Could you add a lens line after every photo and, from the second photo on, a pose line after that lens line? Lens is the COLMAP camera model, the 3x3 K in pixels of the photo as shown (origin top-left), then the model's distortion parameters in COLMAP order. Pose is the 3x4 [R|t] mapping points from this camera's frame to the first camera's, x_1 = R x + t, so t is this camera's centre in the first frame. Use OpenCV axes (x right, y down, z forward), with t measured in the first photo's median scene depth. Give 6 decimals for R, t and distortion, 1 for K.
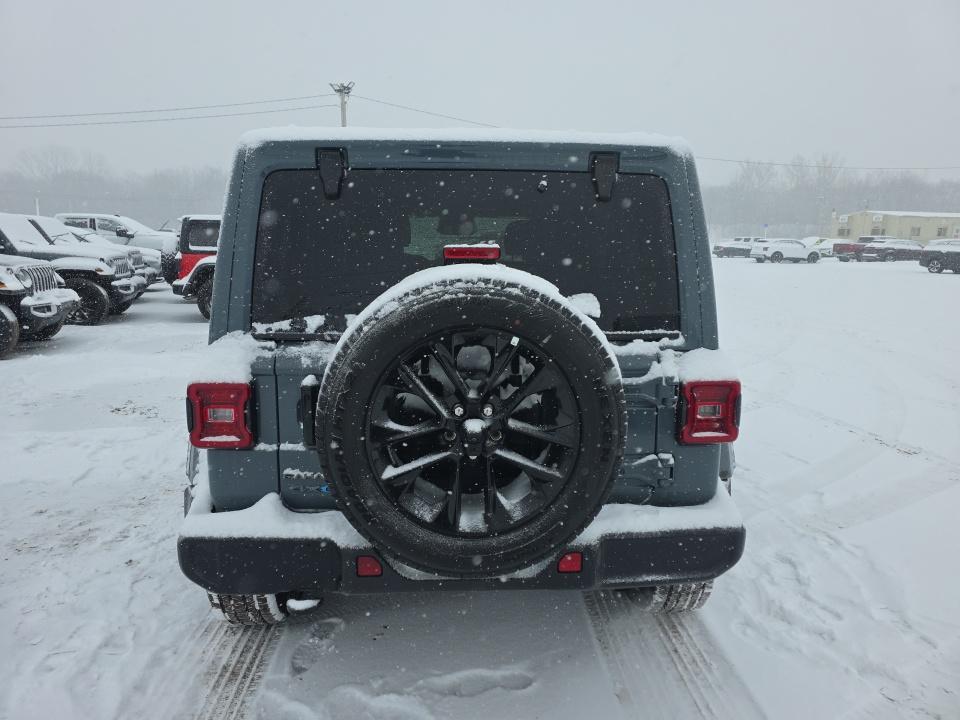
lens RADIAL K [[634.6, 0, 480.0], [0, 634.6, 360.0], [0, 0, 1]] dist [0.108161, -0.101555]
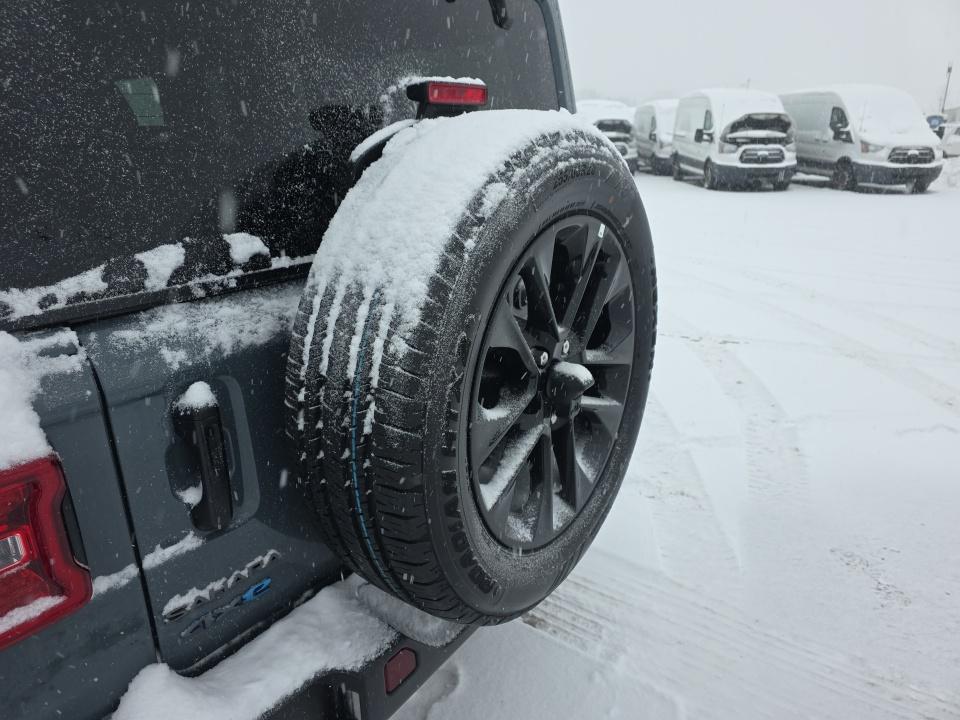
lens RADIAL K [[634.6, 0, 480.0], [0, 634.6, 360.0], [0, 0, 1]] dist [0.108161, -0.101555]
pose [[0.624579, -0.275666, 0.730691, -0.452557], [0.159919, 0.960949, 0.225839, -0.059082], [-0.764413, -0.024203, 0.644273, 0.550453]]
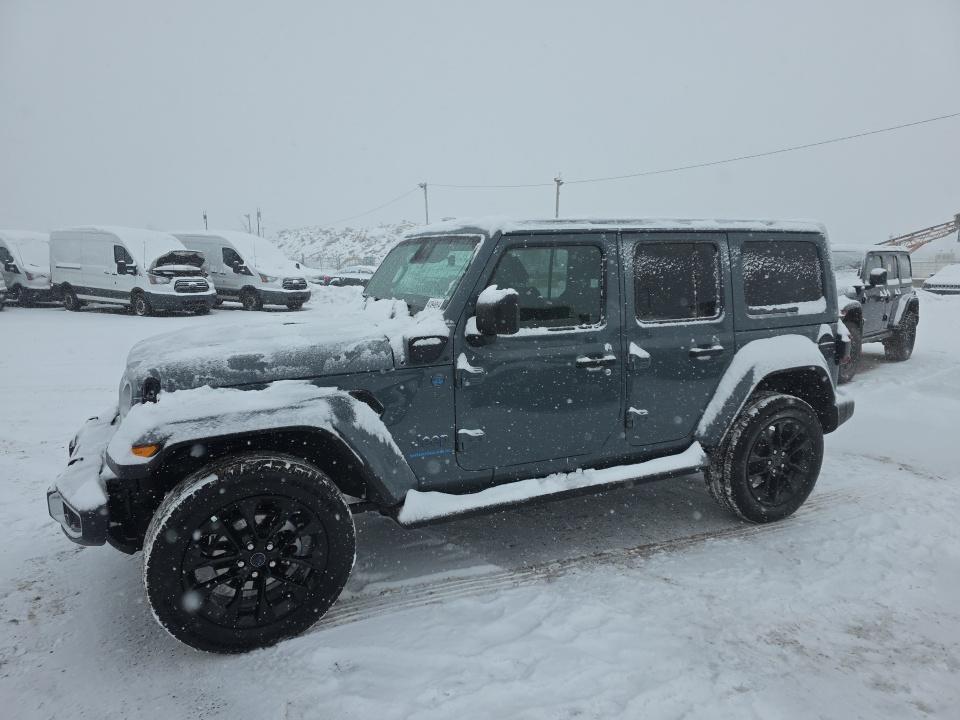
lens RADIAL K [[634.6, 0, 480.0], [0, 634.6, 360.0], [0, 0, 1]] dist [0.108161, -0.101555]
pose [[-0.387480, -0.155605, 0.908651, -2.011764], [0.166990, 0.957499, 0.235180, -0.652106], [-0.906628, 0.242863, -0.345027, 3.119827]]
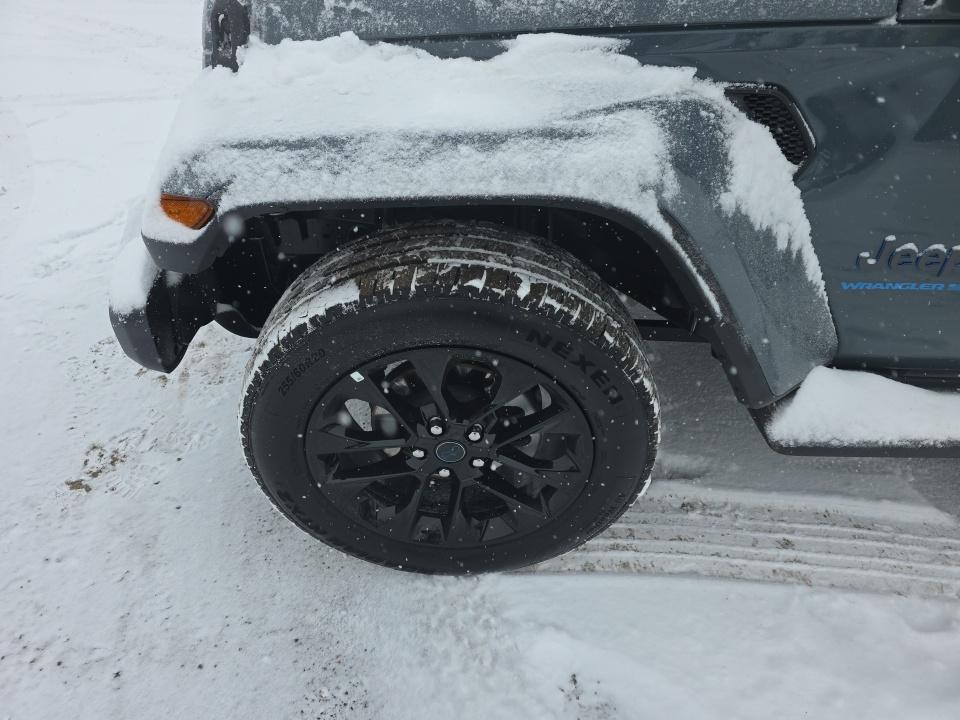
lens RADIAL K [[645.4, 0, 467.4], [0, 645.4, 379.5], [0, 0, 1]] dist [0.060676, -0.046344]
pose [[0.079717, -0.642673, 0.761982, -1.009650], [0.200324, 0.759148, 0.619325, -0.447653], [-0.976481, 0.103272, 0.189260, 3.016544]]
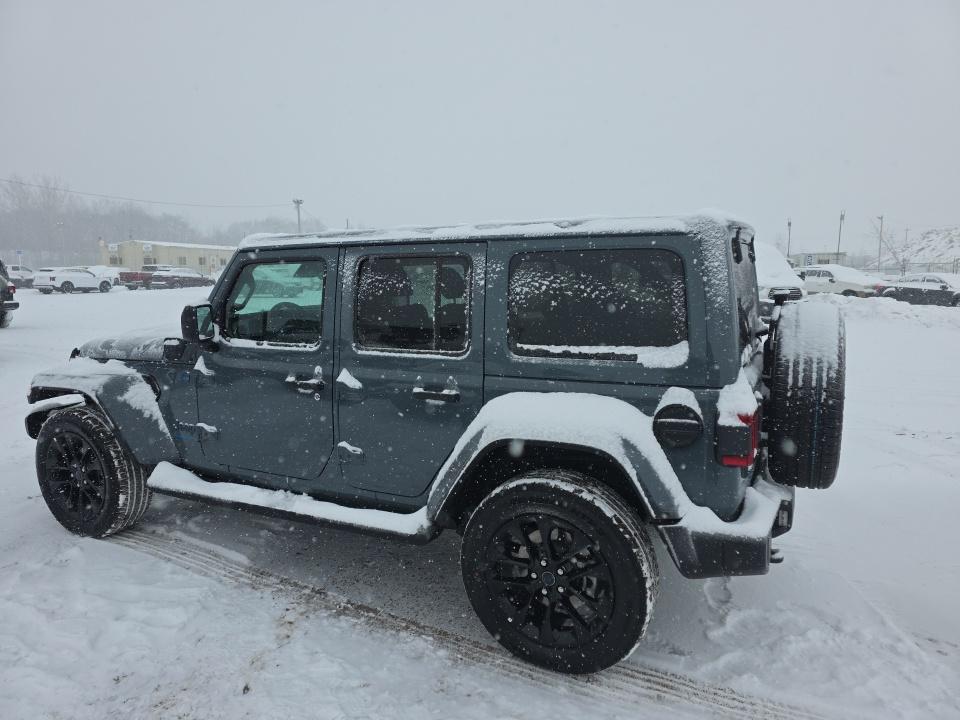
lens RADIAL K [[634.6, 0, 480.0], [0, 634.6, 360.0], [0, 0, 1]] dist [0.108161, -0.101555]
pose [[0.496116, -0.137794, 0.857253, -1.704825], [0.172667, 0.983264, 0.058121, -0.220577], [-0.850914, 0.119185, 0.511605, 0.770186]]
